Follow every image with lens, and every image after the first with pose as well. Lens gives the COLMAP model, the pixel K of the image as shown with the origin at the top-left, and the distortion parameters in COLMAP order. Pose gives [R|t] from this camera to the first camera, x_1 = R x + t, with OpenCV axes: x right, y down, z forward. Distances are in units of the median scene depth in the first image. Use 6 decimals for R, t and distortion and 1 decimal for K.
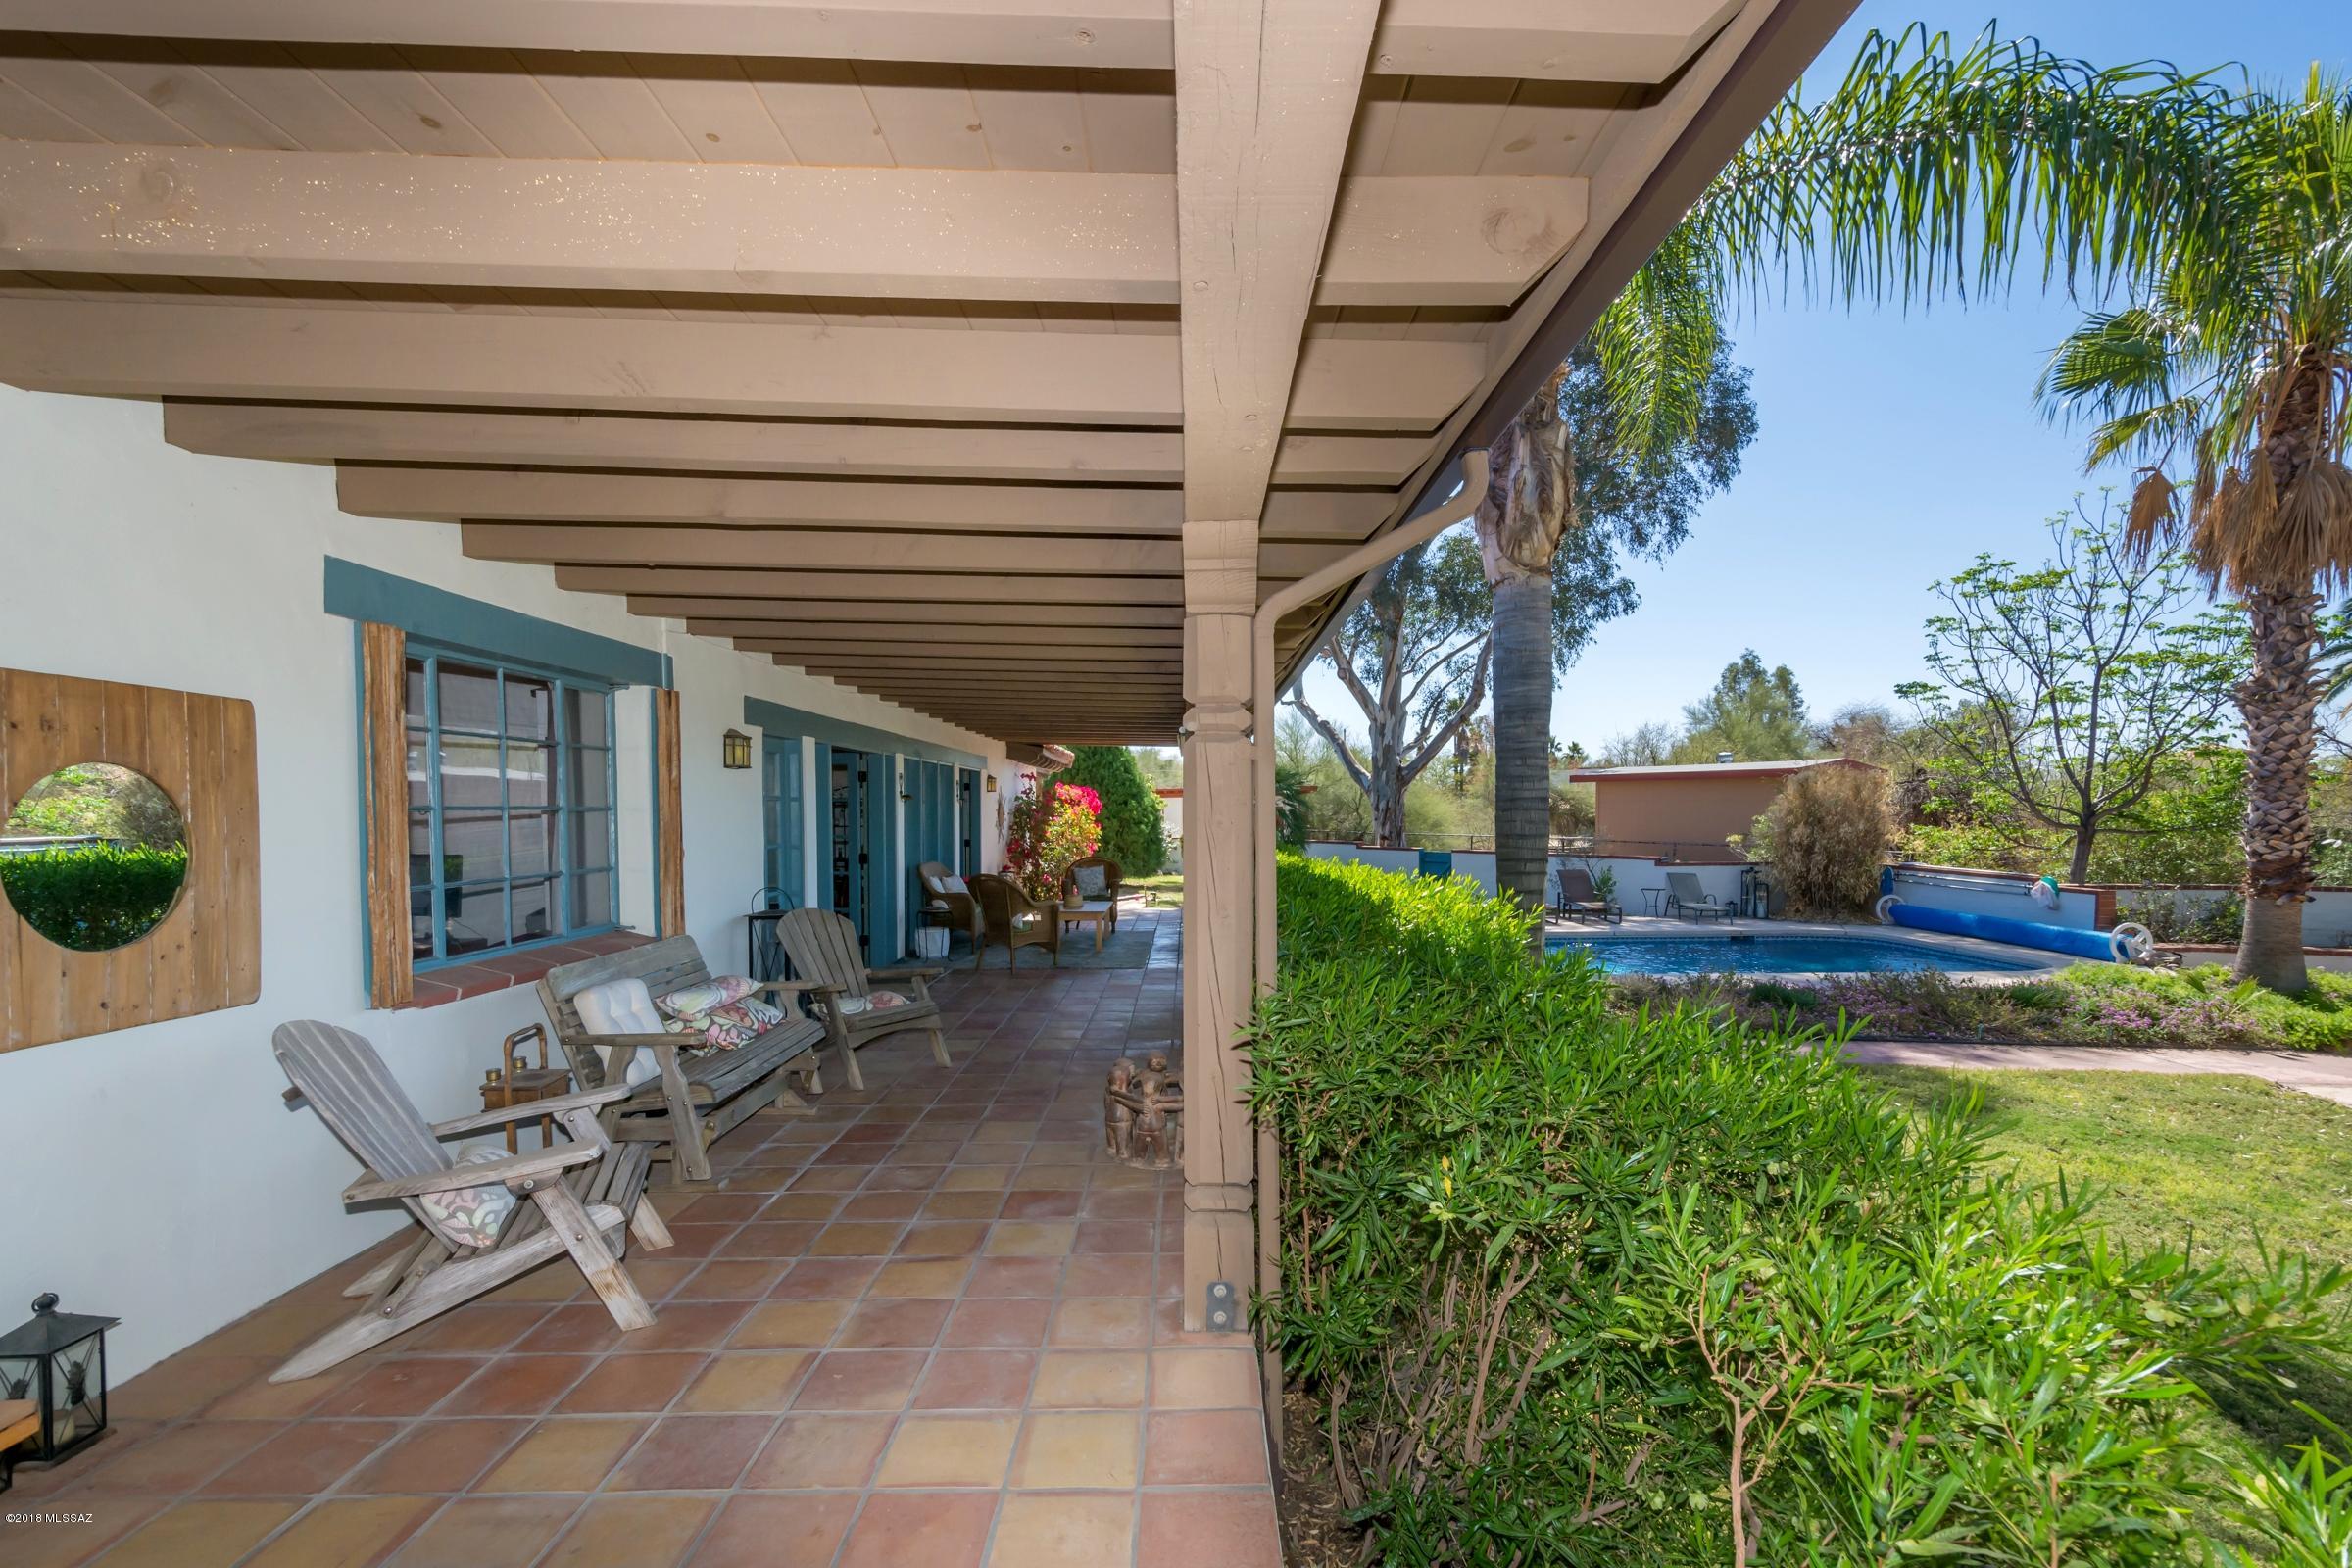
lens RADIAL K [[1047.4, 0, 1211.6], [0, 1047.4, 843.3], [0, 0, 1]] dist [0.068623, -0.024158]
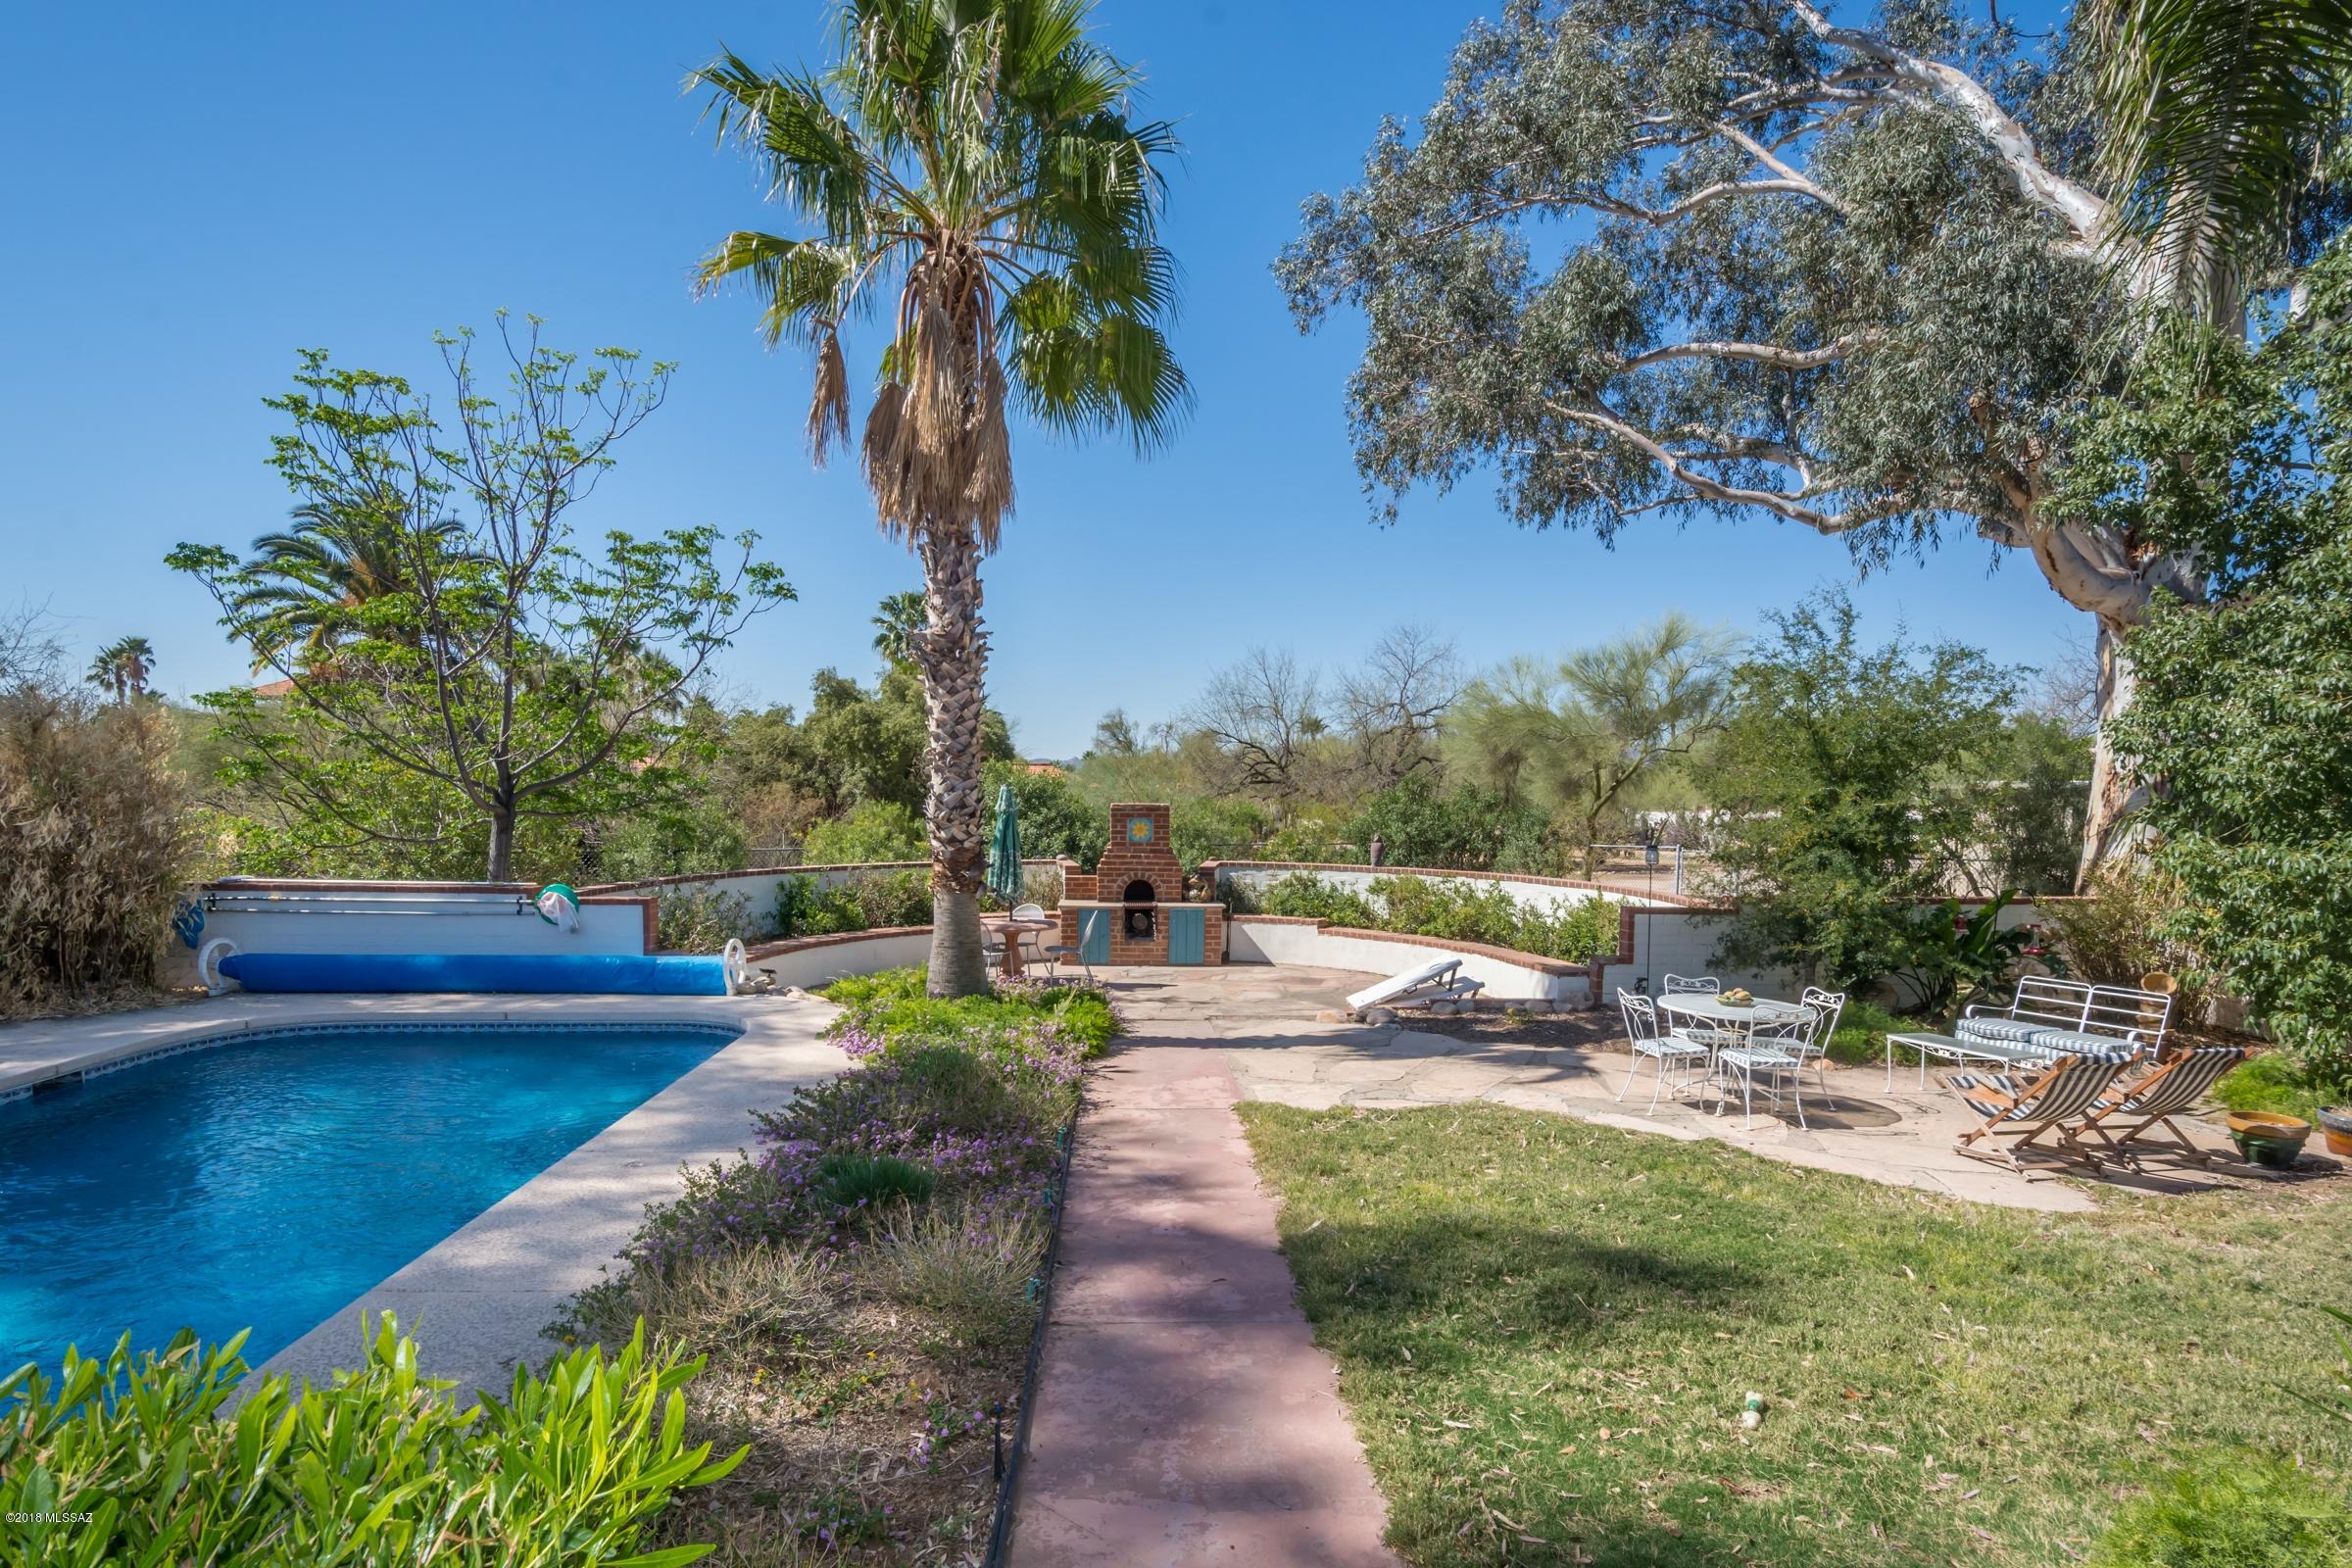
lens RADIAL K [[1234.9, 0, 1202.3], [0, 1234.9, 866.2], [0, 0, 1]] dist [0.012868, -0.000632]
pose [[-0.034715, -0.064841, 0.997292, -0.005013], [0.019542, 0.997658, 0.065545, -0.025310], [-0.999206, 0.021765, -0.033366, 0.703902]]
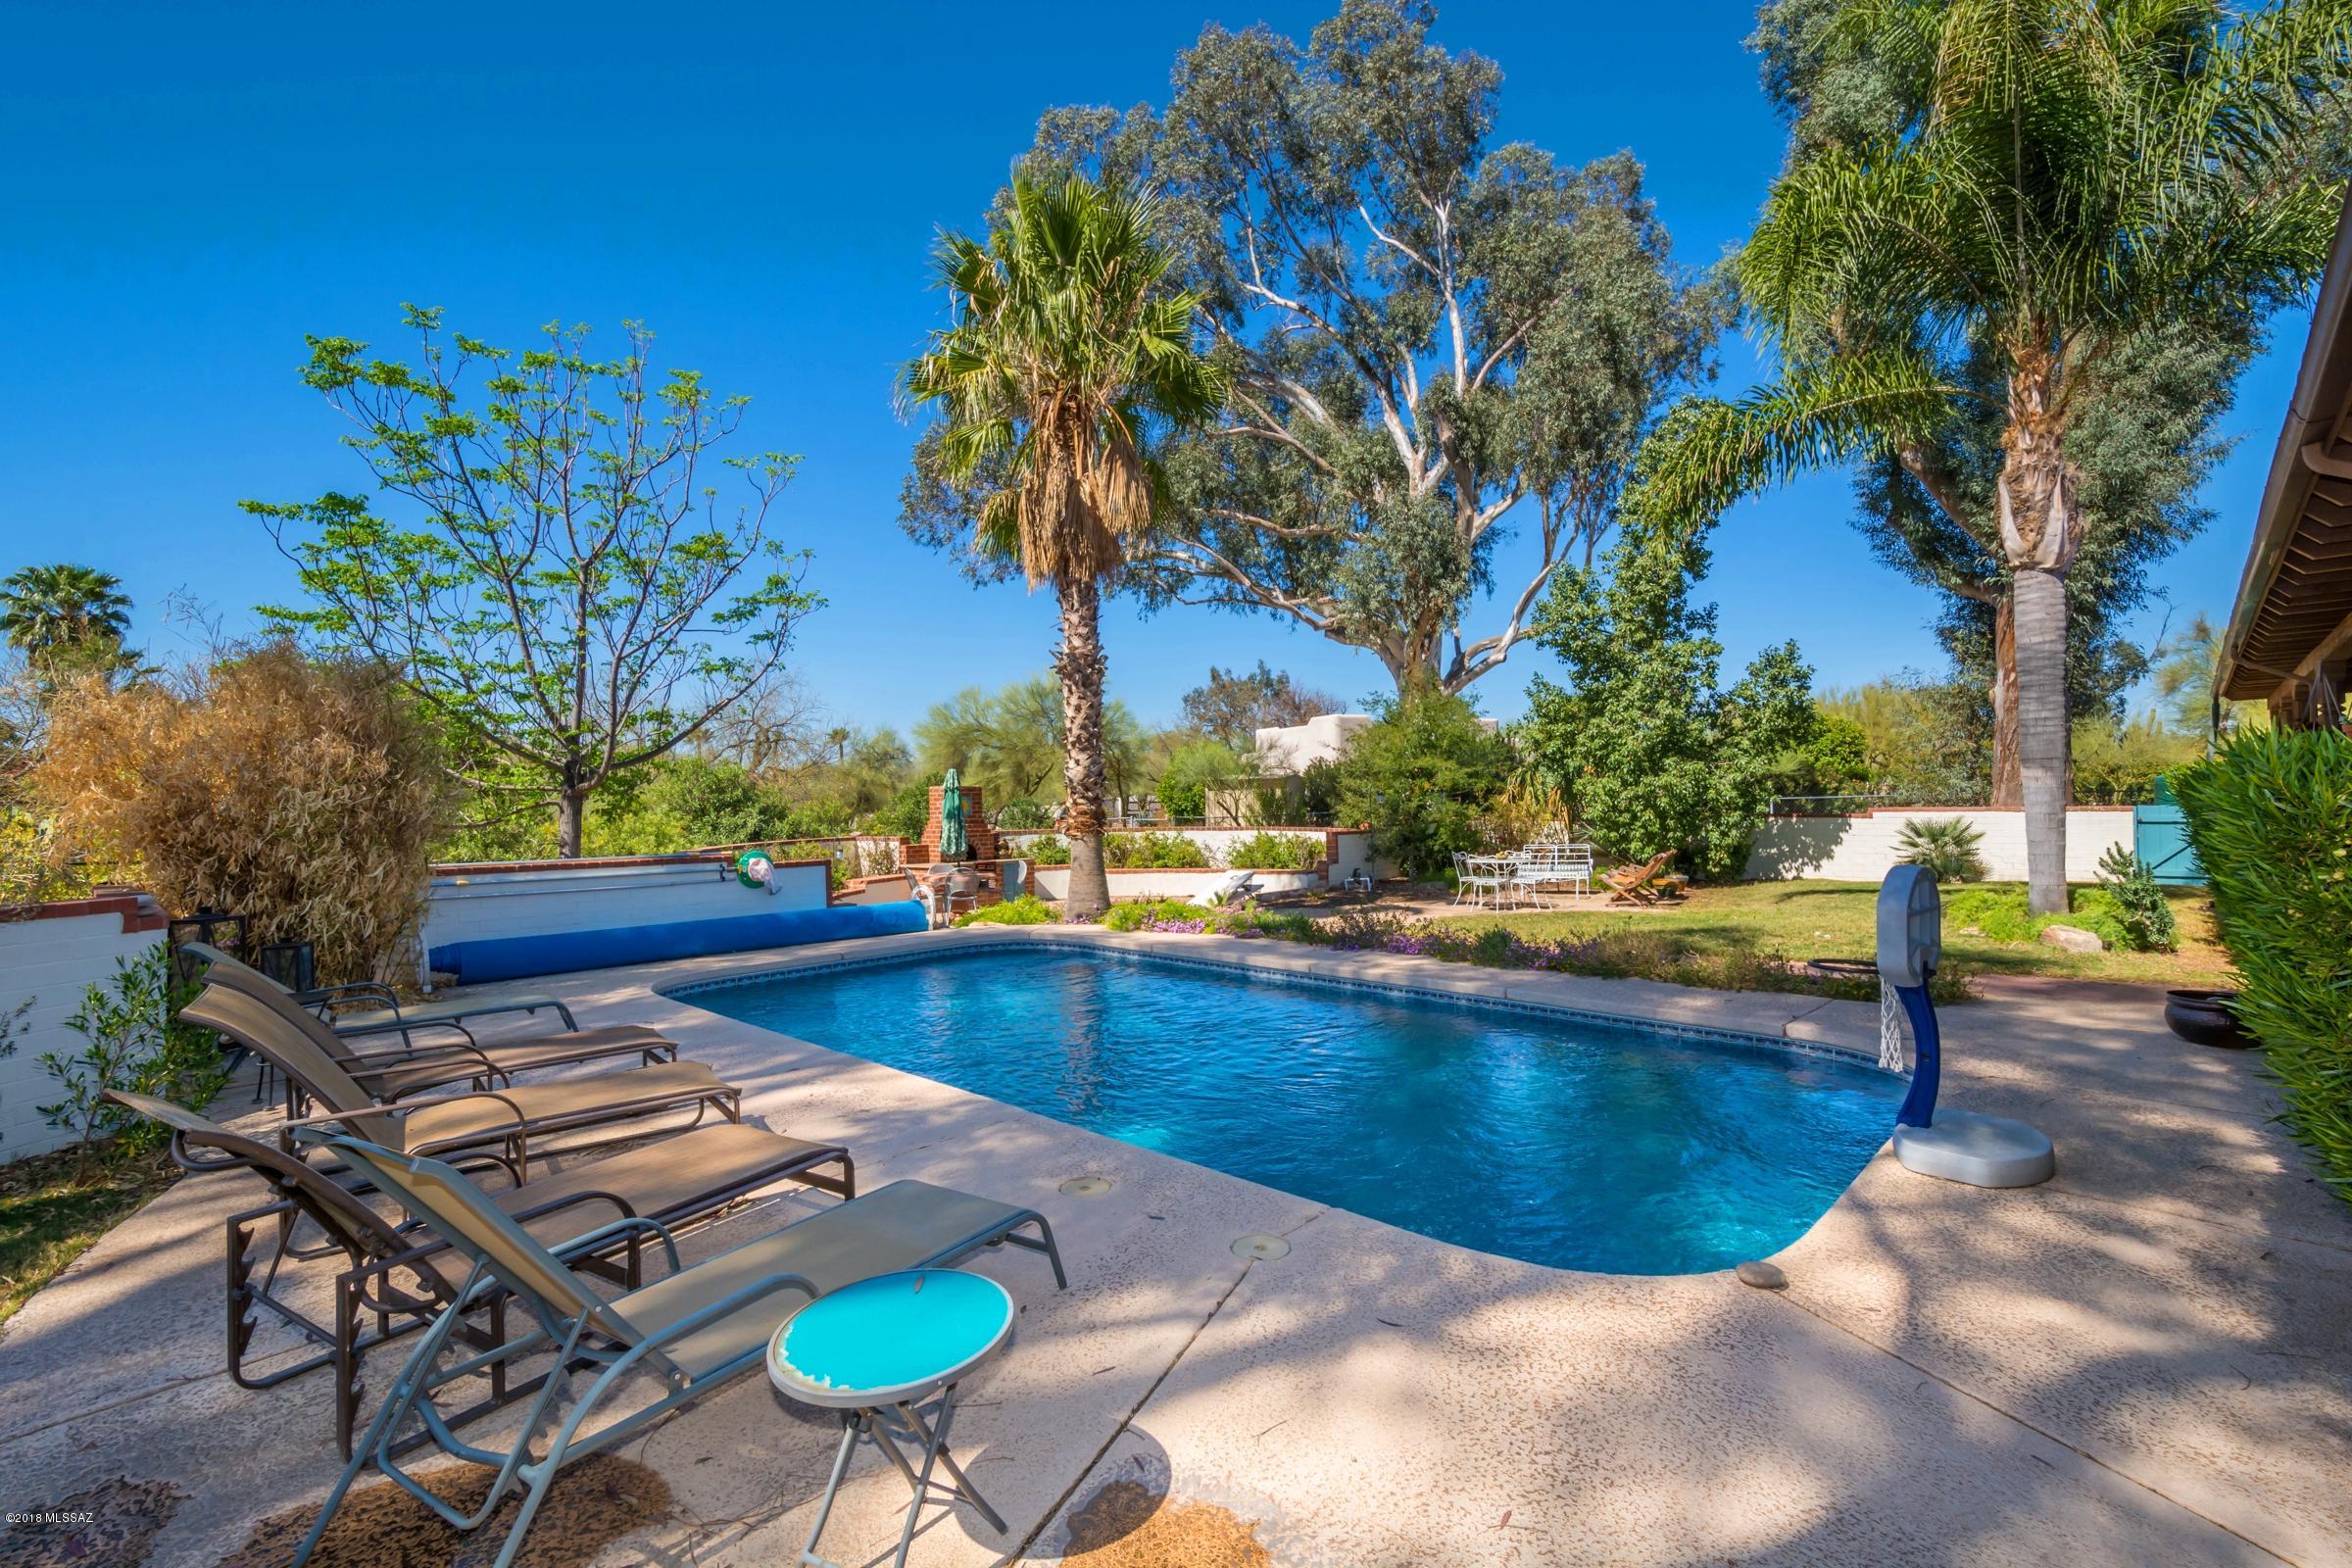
lens RADIAL K [[1033.9, 0, 1213.3], [0, 1033.9, 778.3], [0, 0, 1]] dist [0.037925, -0.021974]
pose [[-0.720354, 0.022692, 0.693235, 0.057463], [0.037603, 0.999272, 0.006364, -0.013088], [-0.692586, 0.030652, -0.720683, 1.455661]]
